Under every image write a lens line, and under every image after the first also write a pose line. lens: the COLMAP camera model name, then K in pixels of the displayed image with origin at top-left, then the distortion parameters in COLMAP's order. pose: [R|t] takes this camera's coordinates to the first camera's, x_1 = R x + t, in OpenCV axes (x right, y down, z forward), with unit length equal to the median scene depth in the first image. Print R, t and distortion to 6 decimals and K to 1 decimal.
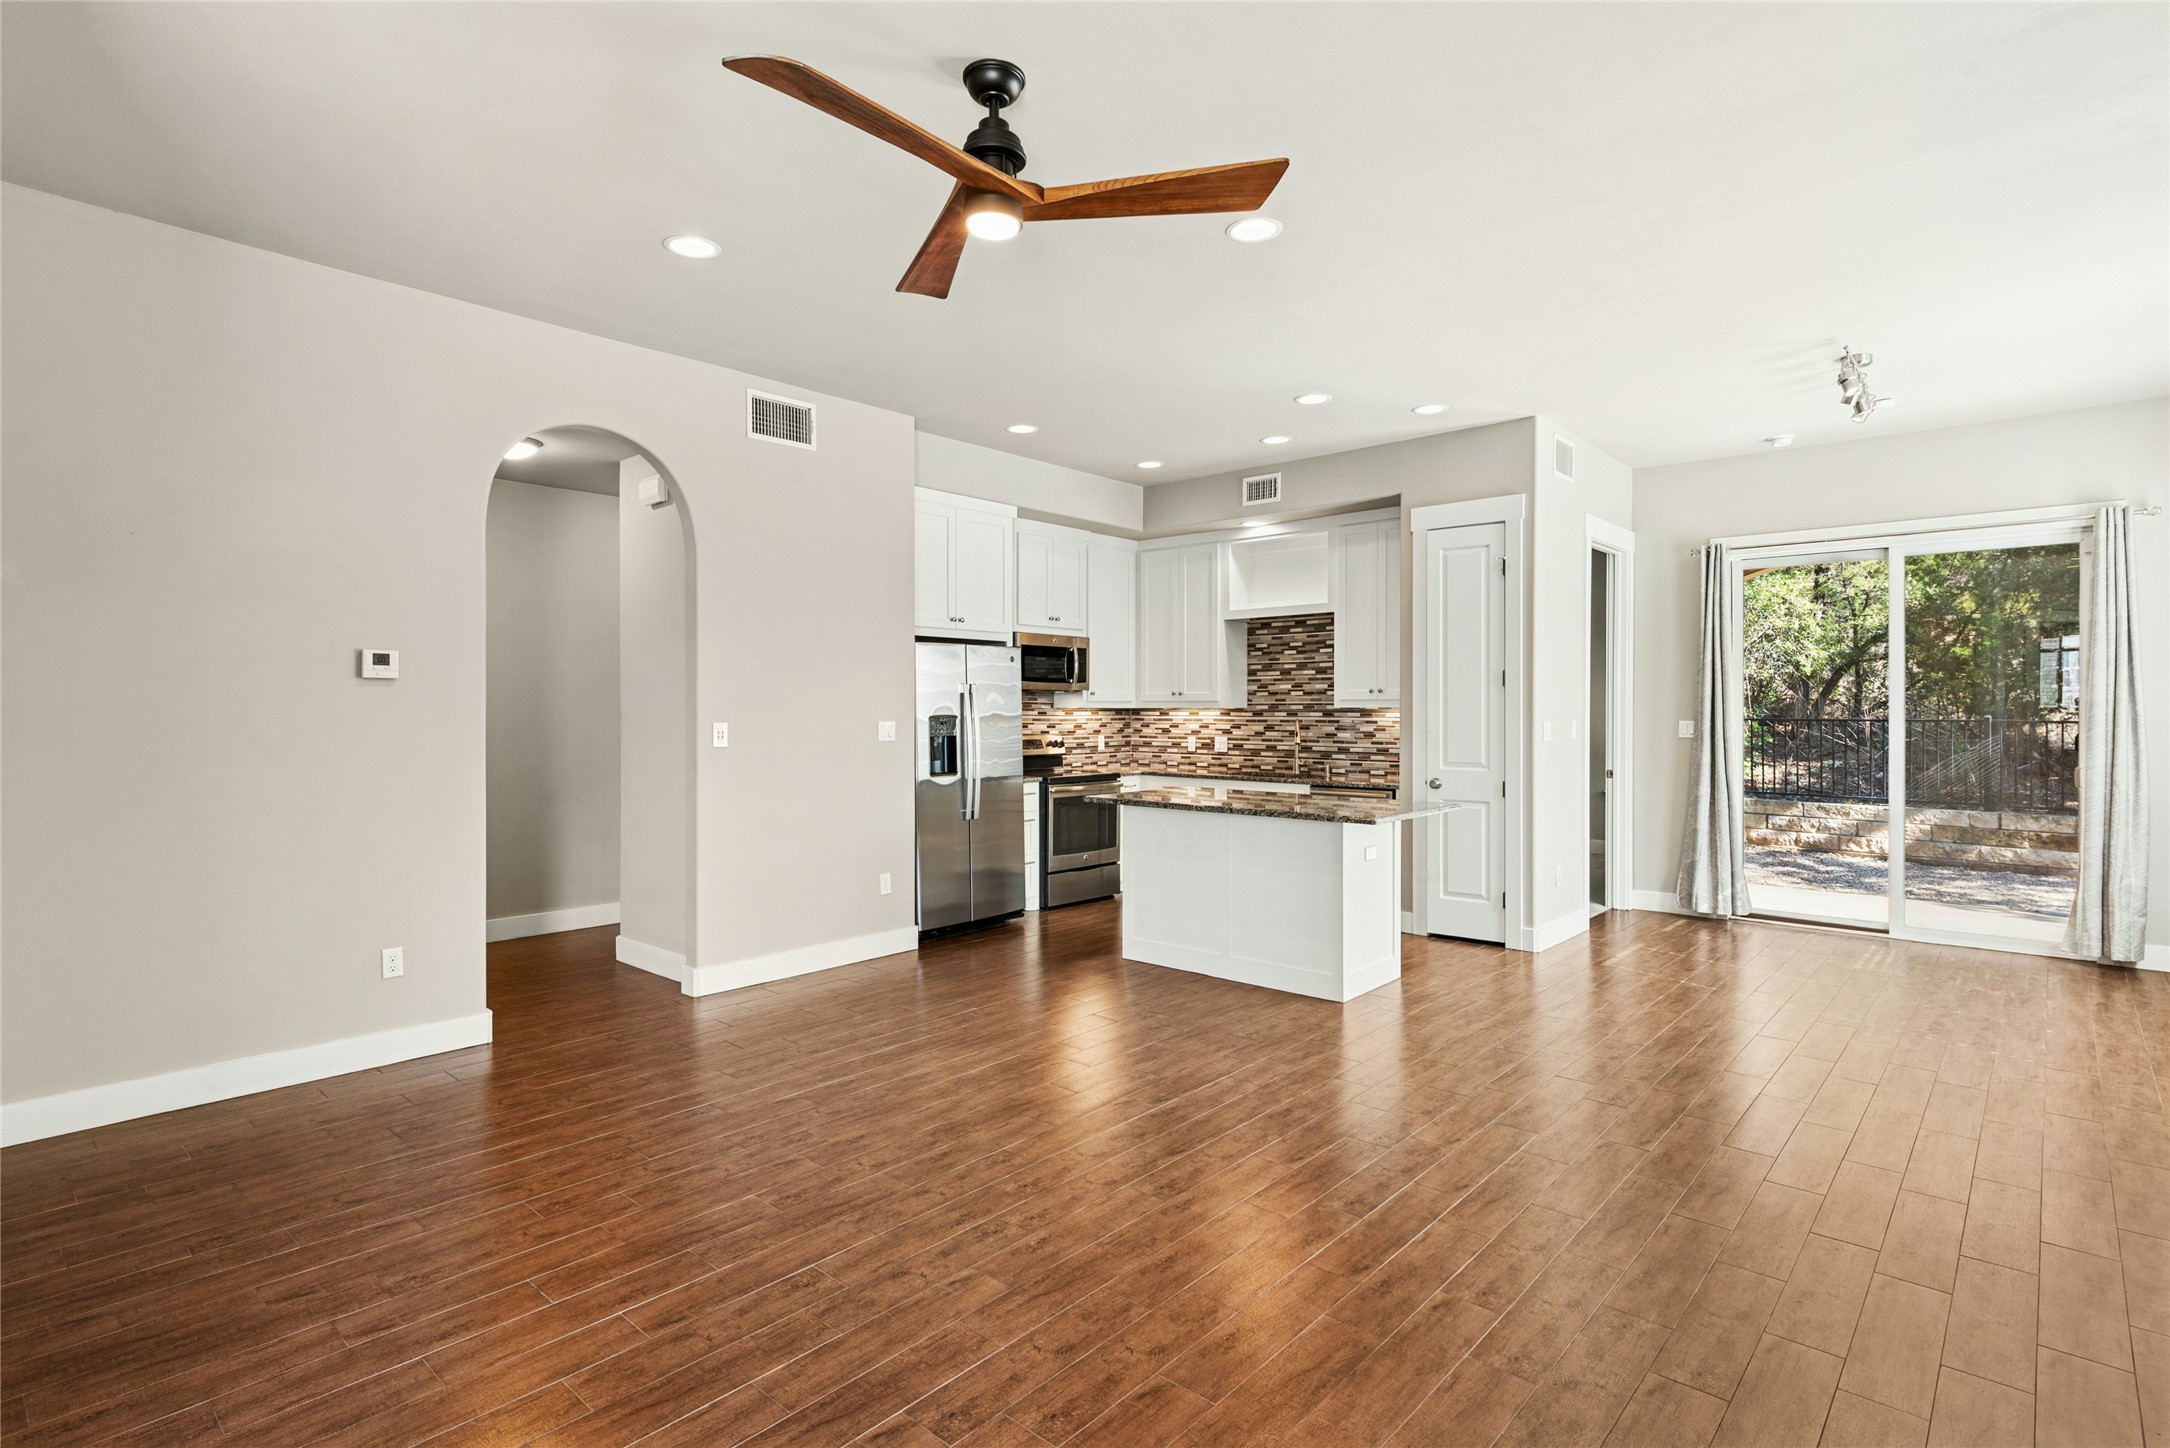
lens RADIAL K [[1002.4, 0, 1119.7], [0, 1002.4, 713.3], [0, 0, 1]] dist [-0.003779, -0.003073]
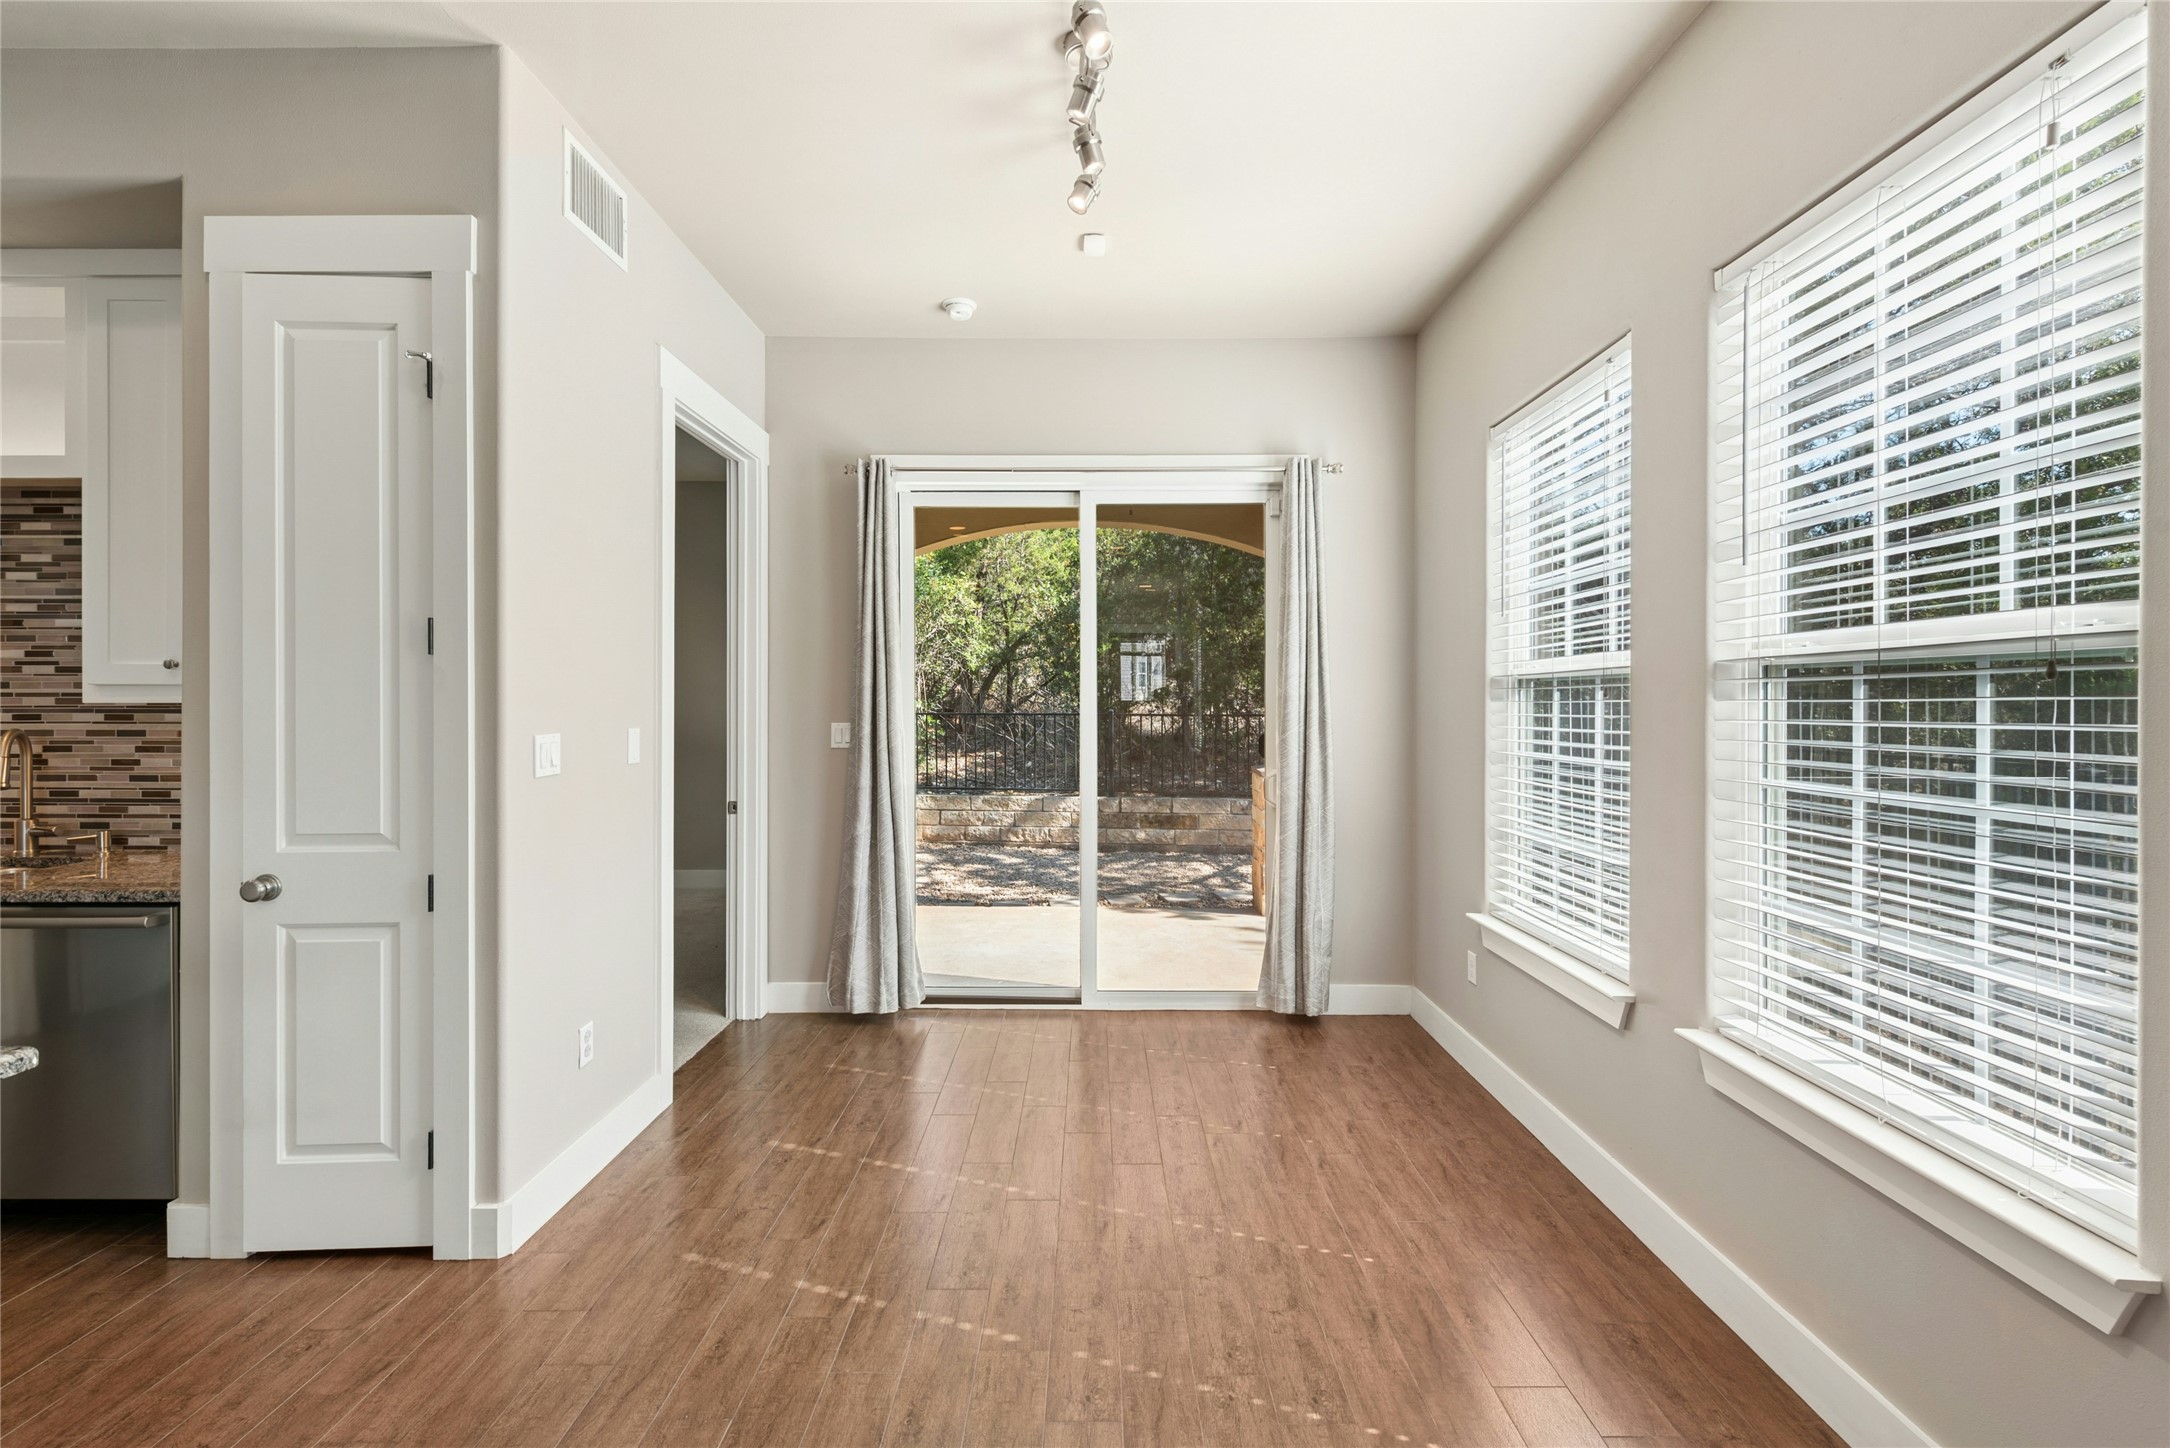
lens RADIAL K [[950.1, 0, 1066.9], [0, 950.1, 705.0], [0, 0, 1]] dist [0.003413, -0.000563]
pose [[0.759255, -0.001021, 0.650793, 0.253456], [0.001502, 0.999999, -0.000183, -0.003737], [-0.650792, 0.001116, 0.759255, 0.396009]]
